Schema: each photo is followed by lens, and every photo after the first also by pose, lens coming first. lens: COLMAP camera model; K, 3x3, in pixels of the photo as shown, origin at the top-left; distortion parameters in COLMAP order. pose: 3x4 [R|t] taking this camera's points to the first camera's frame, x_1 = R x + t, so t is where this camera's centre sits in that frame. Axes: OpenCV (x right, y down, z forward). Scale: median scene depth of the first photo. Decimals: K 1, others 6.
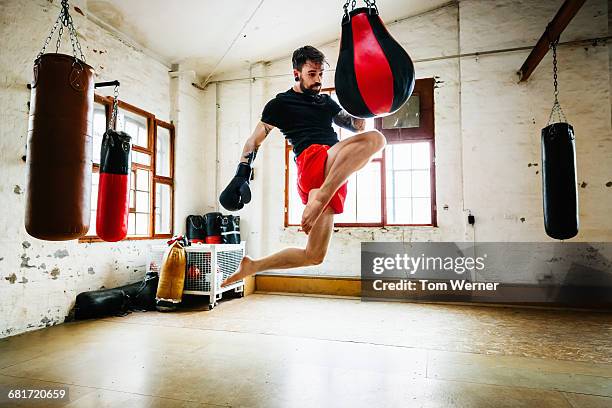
lens RADIAL K [[410.5, 0, 306.2], [0, 410.5, 205.0], [0, 0, 1]] dist [-0.003633, 0.000911]
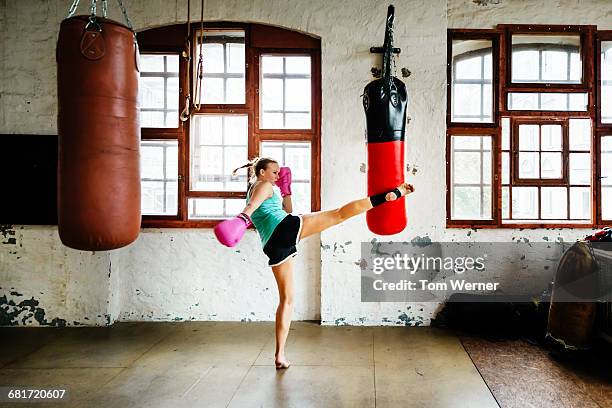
lens RADIAL K [[410.5, 0, 305.6], [0, 410.5, 197.7], [0, 0, 1]] dist [-0.003633, 0.000911]
pose [[0.298535, -0.007130, -0.954372, 0.118643], [0.053512, 0.998524, 0.009279, 0.012771], [0.952897, -0.053840, 0.298476, 0.561275]]
